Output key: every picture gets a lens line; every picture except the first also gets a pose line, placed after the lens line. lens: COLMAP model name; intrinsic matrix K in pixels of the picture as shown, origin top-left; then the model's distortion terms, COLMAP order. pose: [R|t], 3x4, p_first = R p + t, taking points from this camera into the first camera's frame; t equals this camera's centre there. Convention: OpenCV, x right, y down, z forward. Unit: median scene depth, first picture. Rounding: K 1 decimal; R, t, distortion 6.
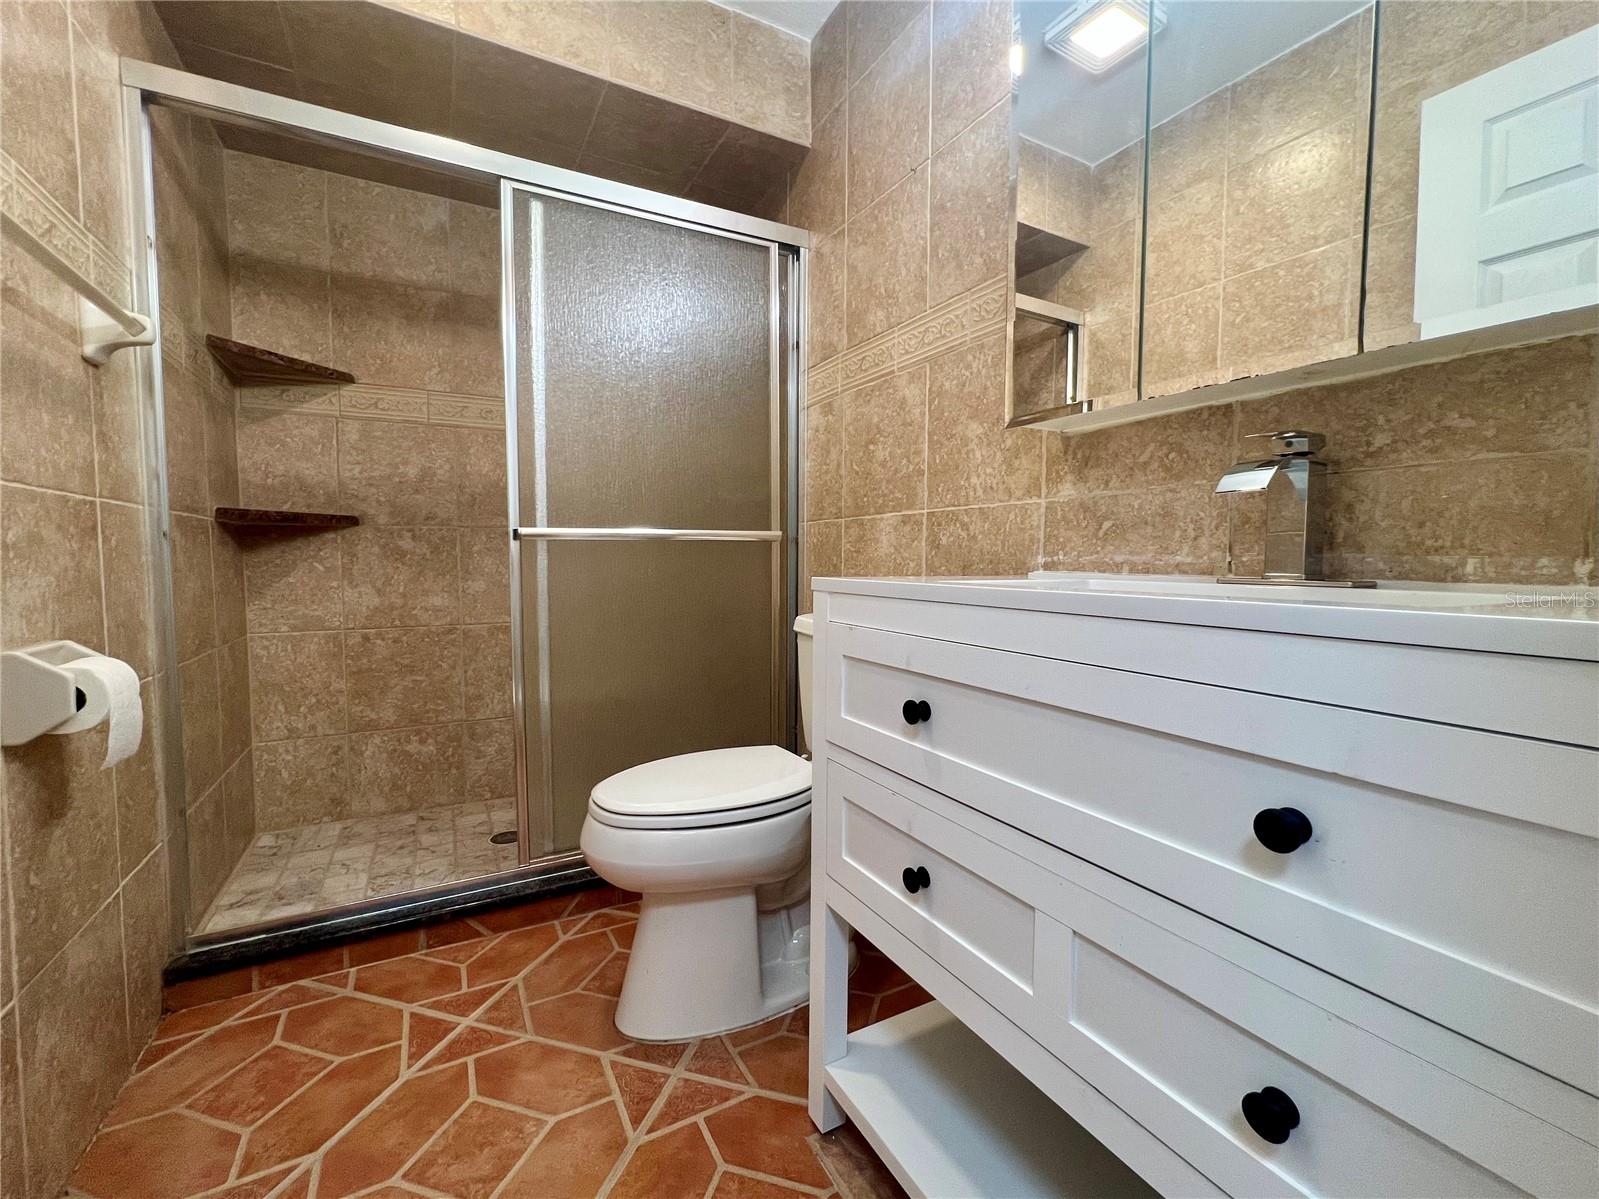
lens RADIAL K [[648.6, 0, 801.5], [0, 648.6, 600.5], [0, 0, 1]] dist [-0.001750, 0.000171]
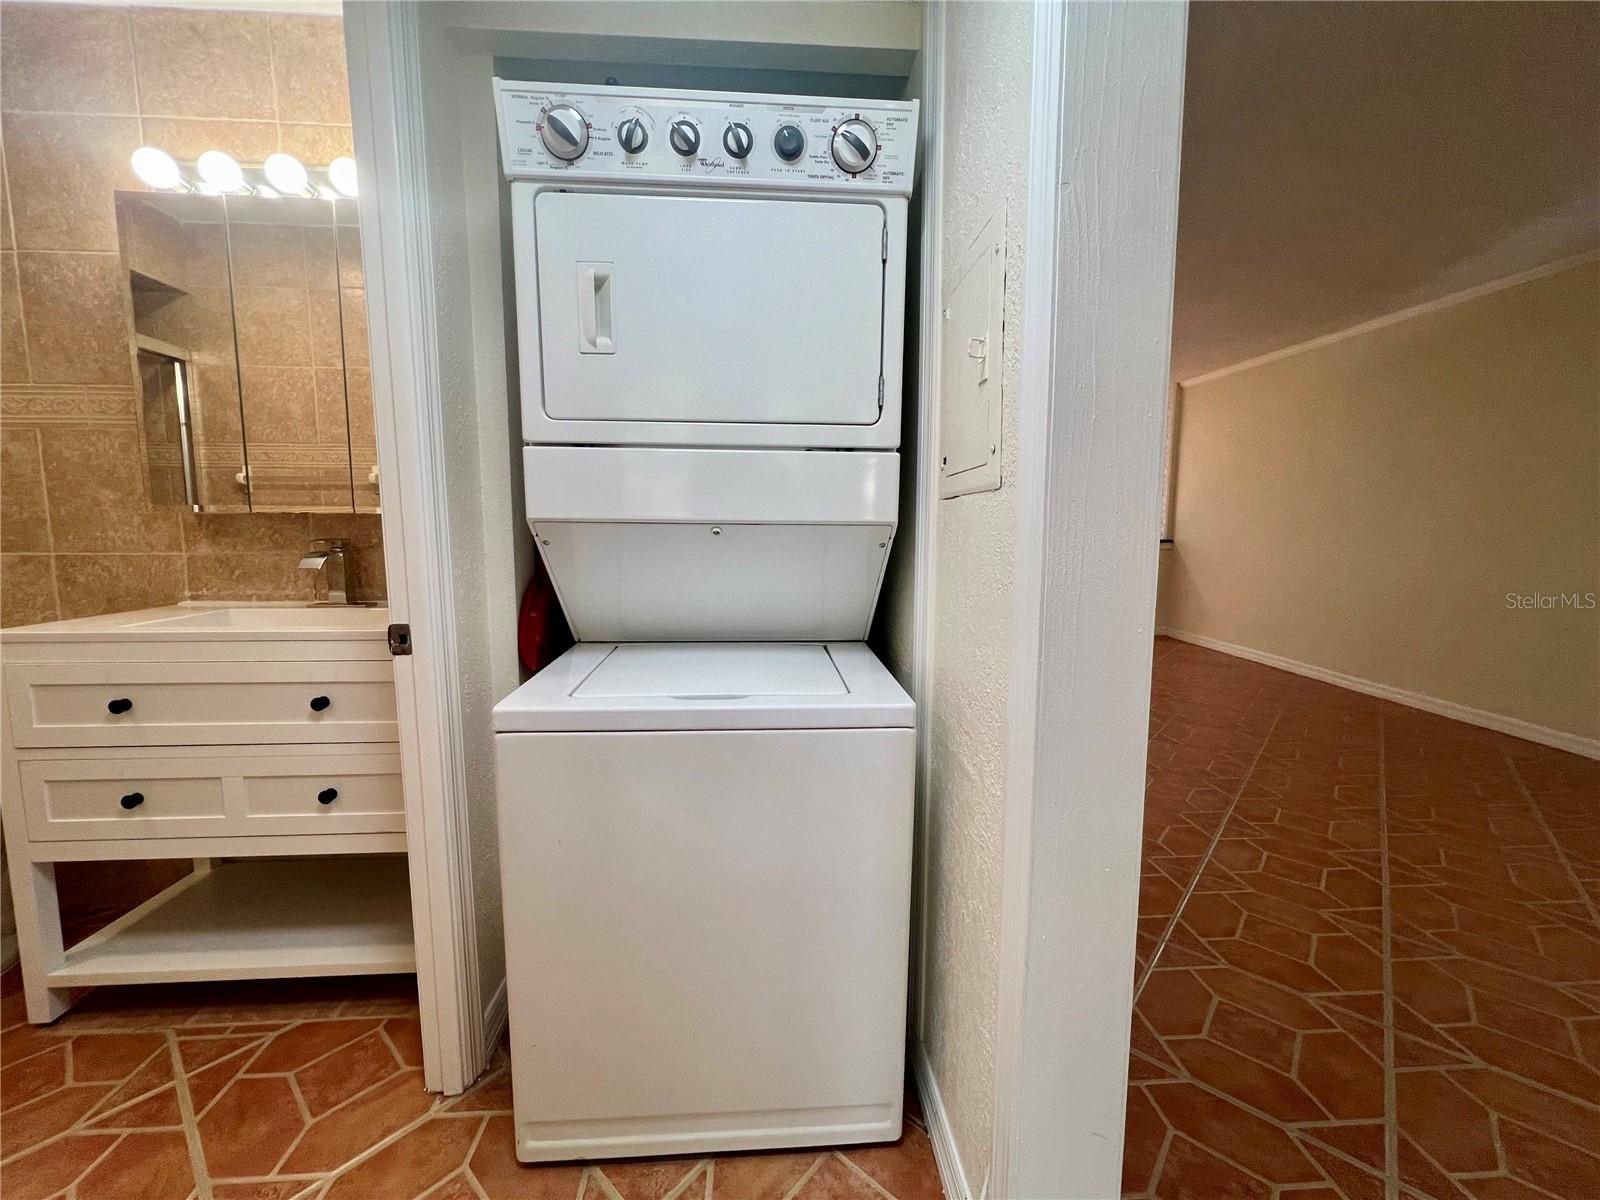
lens RADIAL K [[641.4, 0, 800.5], [0, 641.4, 594.6], [0, 0, 1]] dist [-0.001148, -0.000058]
pose [[0.404560, -0.101163, 0.908899, -0.368114], [0.049117, 0.994832, 0.088865, -0.112431], [-0.913191, 0.008691, 0.407438, -0.817186]]
